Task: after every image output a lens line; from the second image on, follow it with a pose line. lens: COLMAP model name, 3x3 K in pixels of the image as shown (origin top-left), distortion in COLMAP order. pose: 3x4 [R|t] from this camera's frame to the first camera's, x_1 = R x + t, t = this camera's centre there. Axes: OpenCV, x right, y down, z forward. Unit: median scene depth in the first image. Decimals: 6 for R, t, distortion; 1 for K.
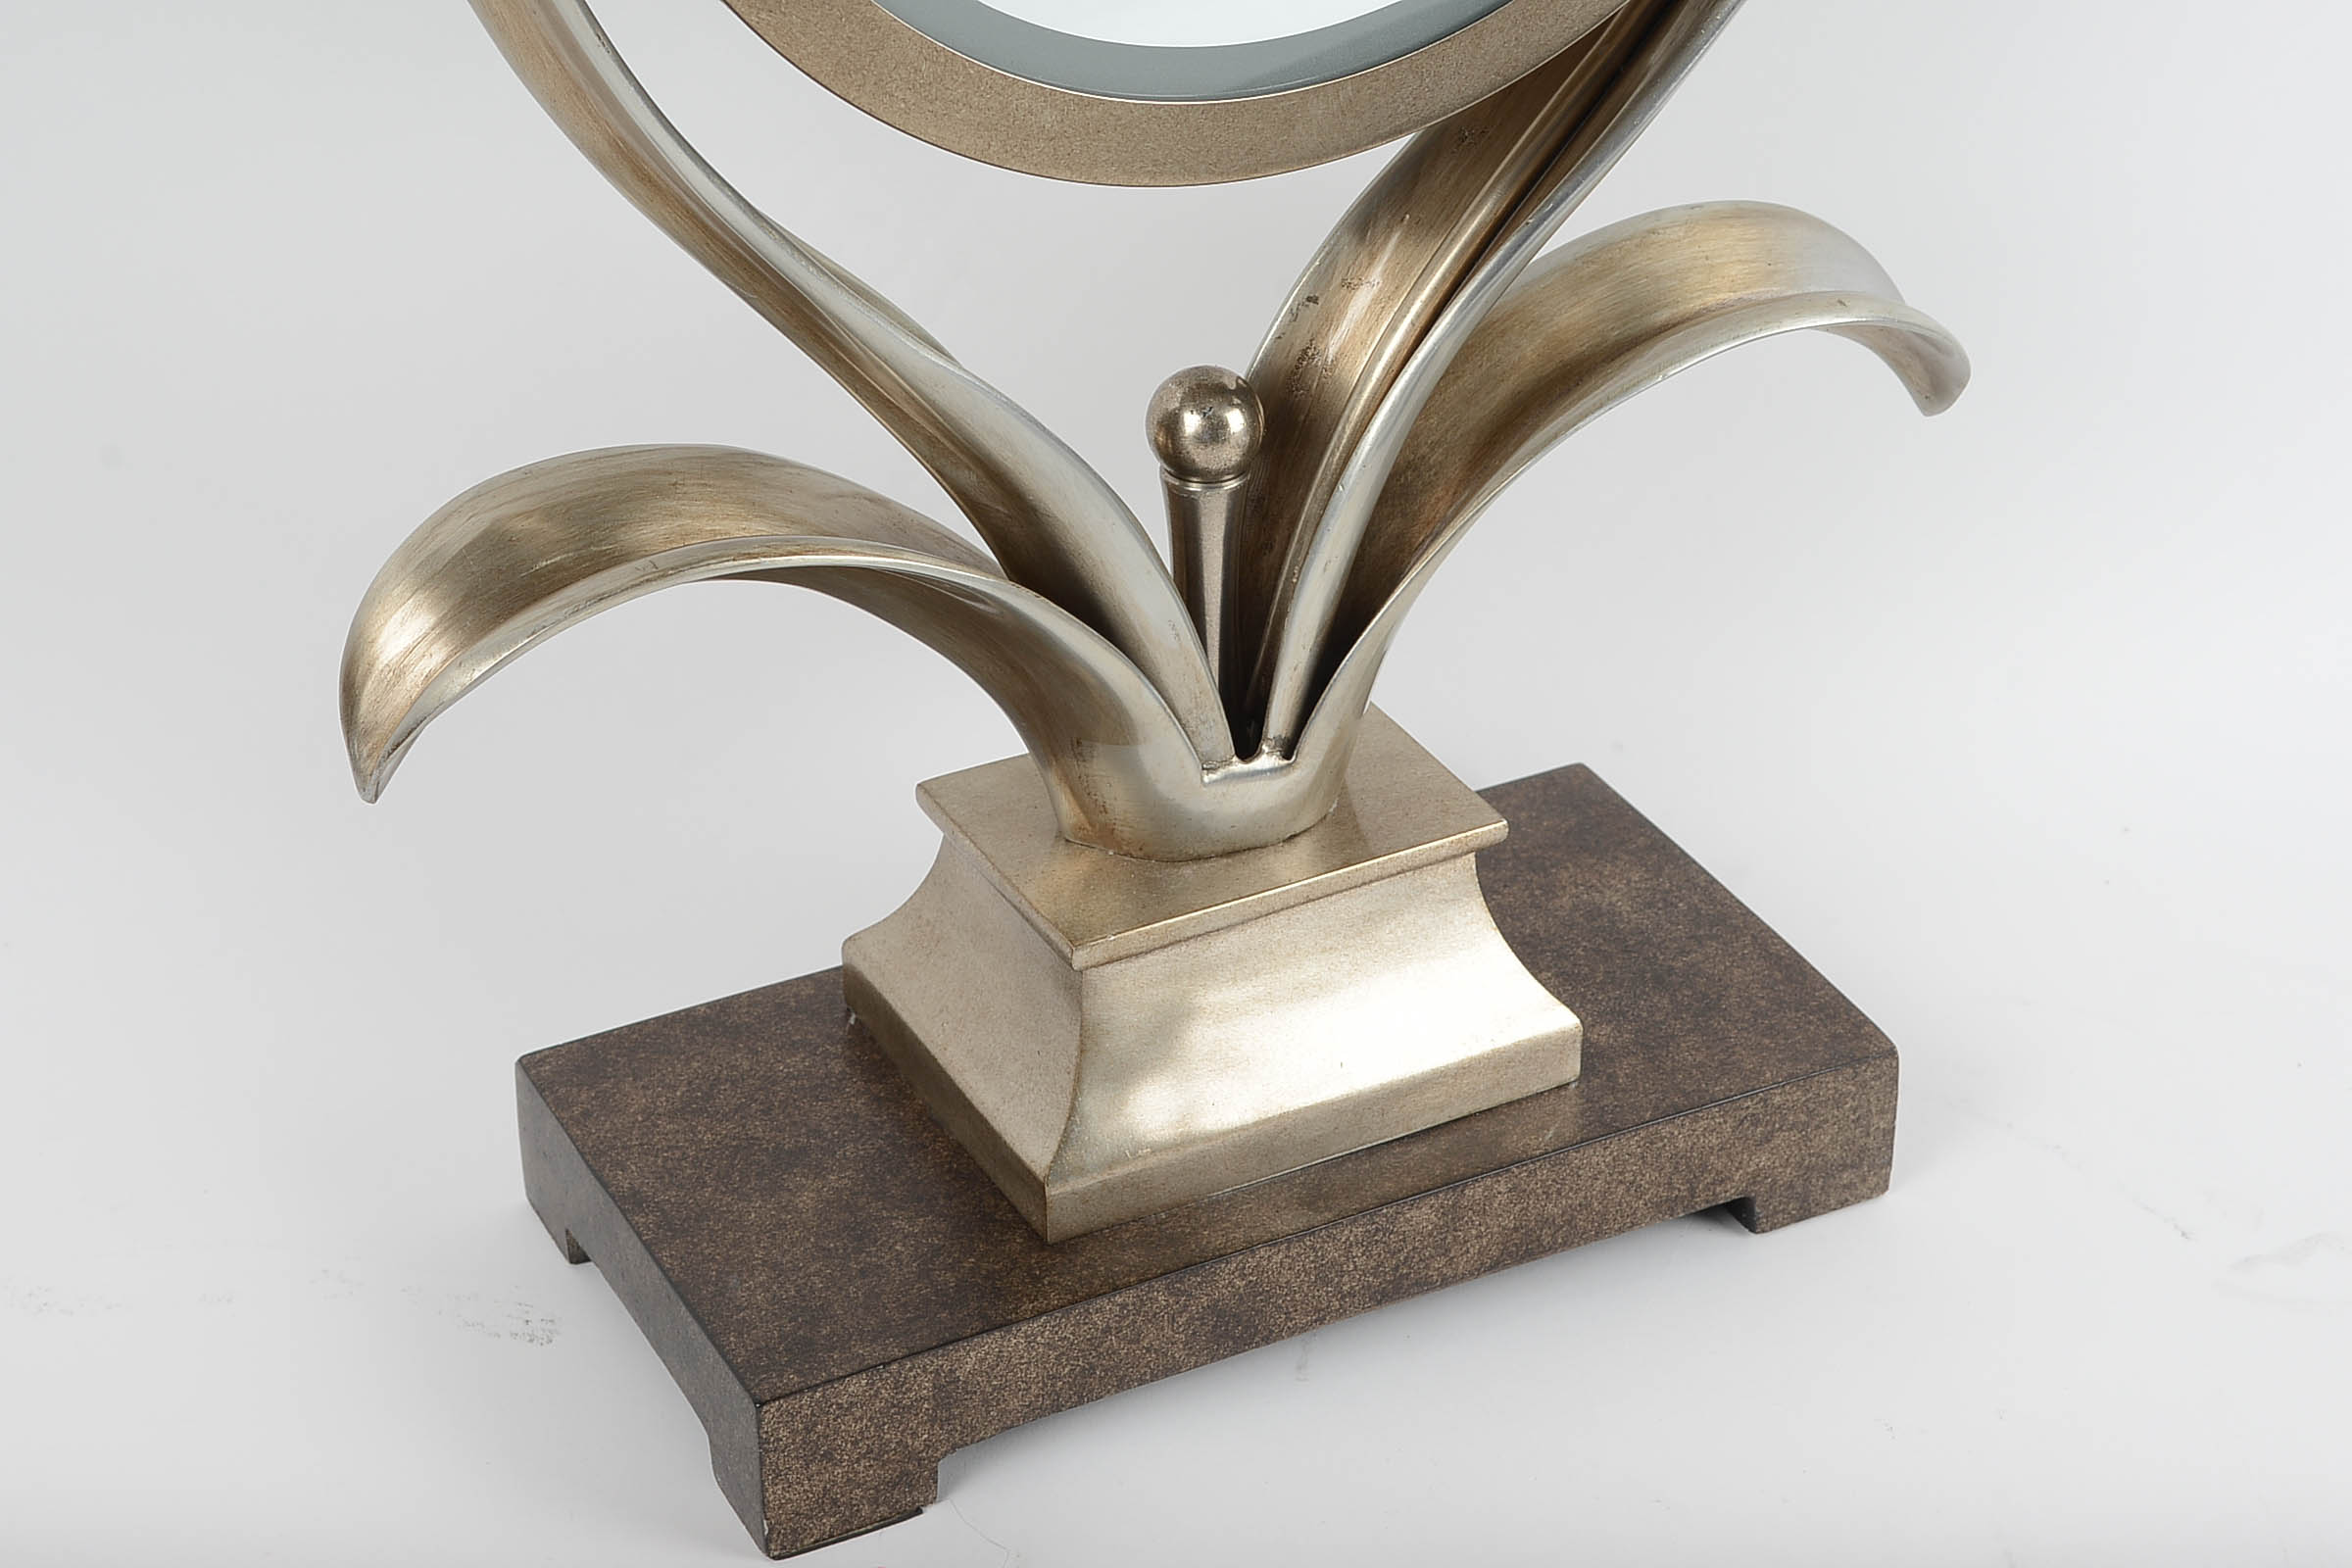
lens RADIAL K [[4953.4, 0, 1176.0], [0, 4953.4, 784.0], [0, 0, 1]] dist [0.011104, 0.106993]
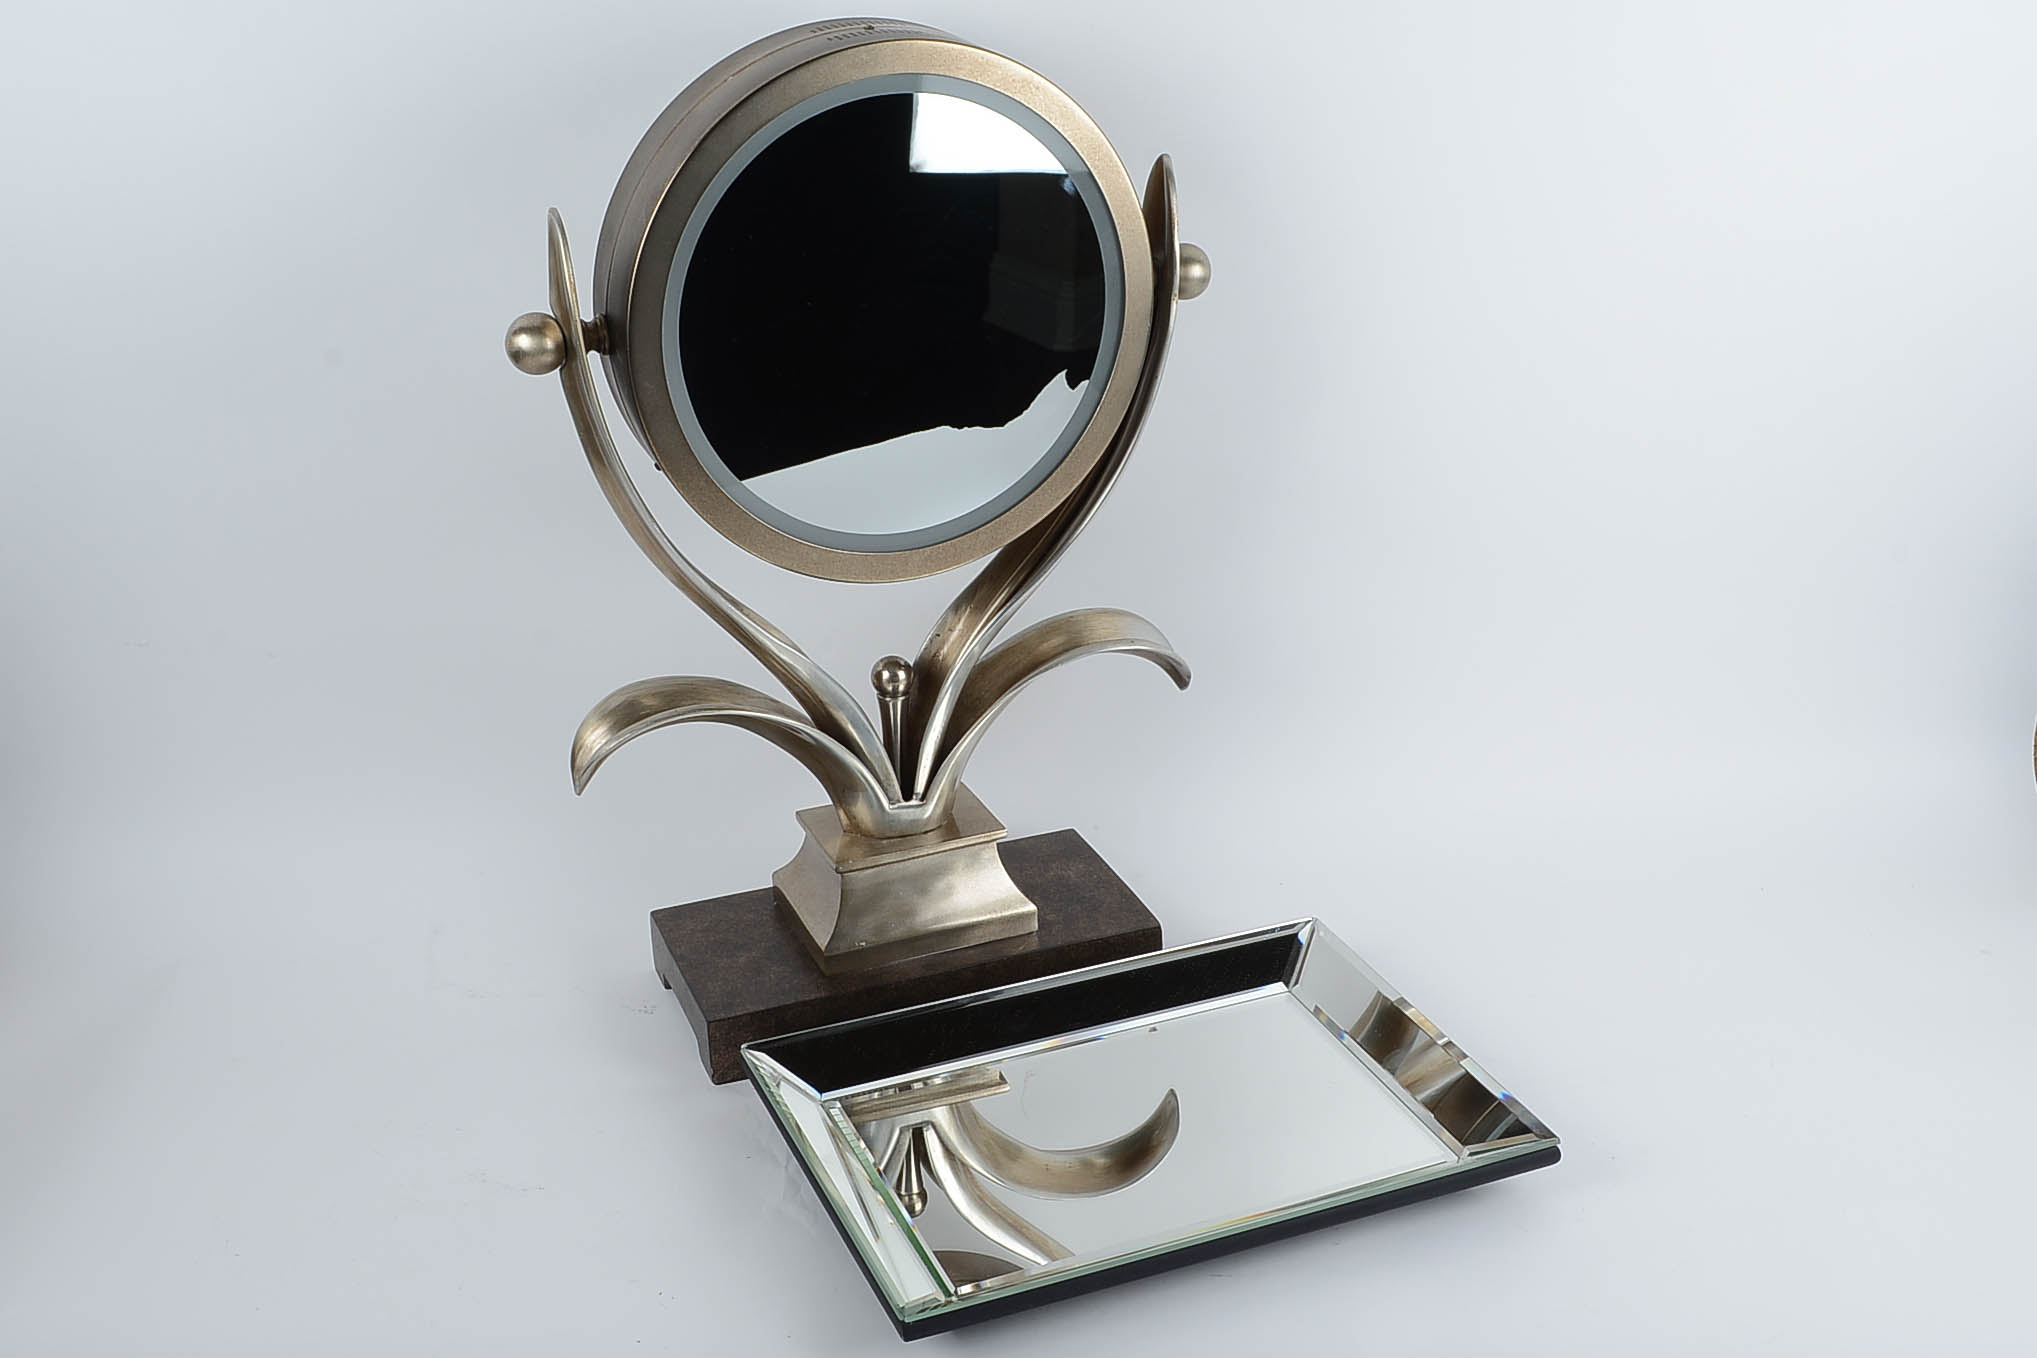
lens RADIAL K [[2369.9, 0, 1024.6], [0, 2369.9, 642.9], [0, 0, 1]] dist [-0.020522, -0.008651]
pose [[0.995327, 0.021502, -0.094141, 0.195656], [-0.036118, 0.987029, -0.156427, 0.108814], [0.089556, 0.159096, 0.983193, -0.287556]]
